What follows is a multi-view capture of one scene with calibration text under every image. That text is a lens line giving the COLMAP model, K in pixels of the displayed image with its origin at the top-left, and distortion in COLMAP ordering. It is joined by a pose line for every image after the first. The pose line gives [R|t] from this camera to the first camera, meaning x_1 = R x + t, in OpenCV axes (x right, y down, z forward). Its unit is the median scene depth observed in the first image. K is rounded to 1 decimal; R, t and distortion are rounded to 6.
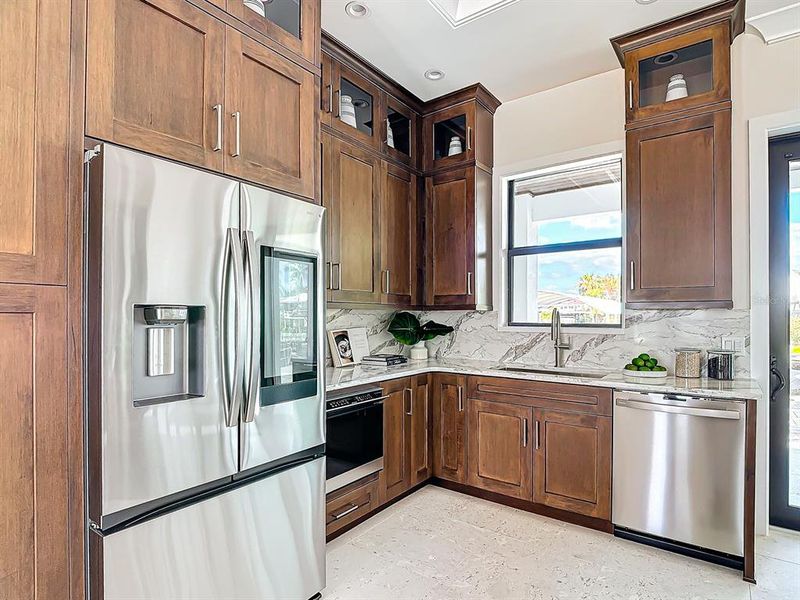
lens RADIAL K [[430.8, 0, 401.9], [0, 430.8, 307.9], [0, 0, 1]] dist [-0.003552, -0.000202]
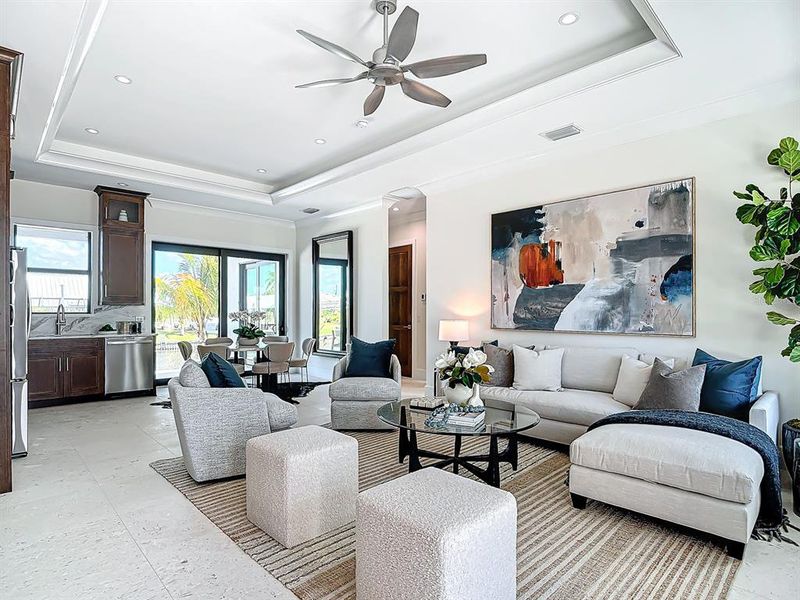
lens RADIAL K [[430.8, 0, 401.3], [0, 430.8, 304.2], [0, 0, 1]] dist [-0.003552, -0.000202]
pose [[0.167556, -0.000490, 0.985862, -1.402971], [0.000212, 1.000000, 0.000461, -0.000177], [-0.985863, 0.000132, 0.167556, -0.909373]]
